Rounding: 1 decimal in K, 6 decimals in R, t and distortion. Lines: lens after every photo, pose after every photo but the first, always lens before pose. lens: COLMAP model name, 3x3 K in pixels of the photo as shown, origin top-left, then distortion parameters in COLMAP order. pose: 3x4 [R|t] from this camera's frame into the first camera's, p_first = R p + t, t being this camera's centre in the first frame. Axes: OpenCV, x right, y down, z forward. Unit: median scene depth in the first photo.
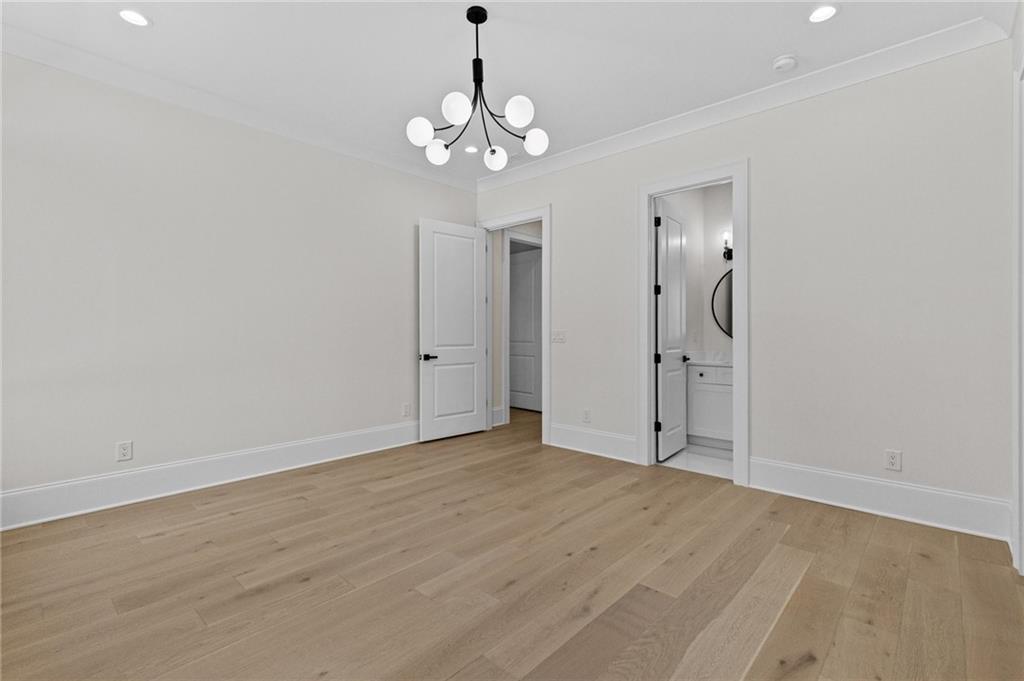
lens RADIAL K [[467.7, 0, 512.0], [0, 467.7, 340.5], [0, 0, 1]] dist [-0.000117, -0.000021]
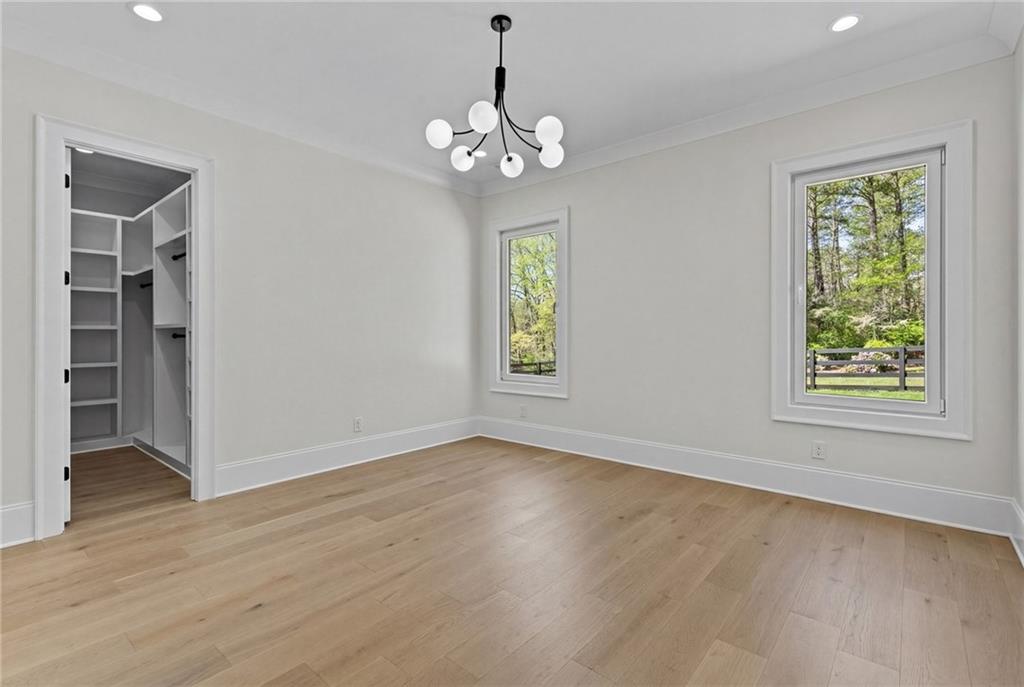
lens RADIAL K [[471.0, 0, 512.0], [0, 471.0, 343.5], [0, 0, 1]] dist [-0.000433, -0.000147]
pose [[-0.999192, 0.001691, -0.040164, -0.059399], [0.000542, 0.999590, 0.028617, -0.036989], [0.040196, 0.028573, -0.998783, 2.129737]]
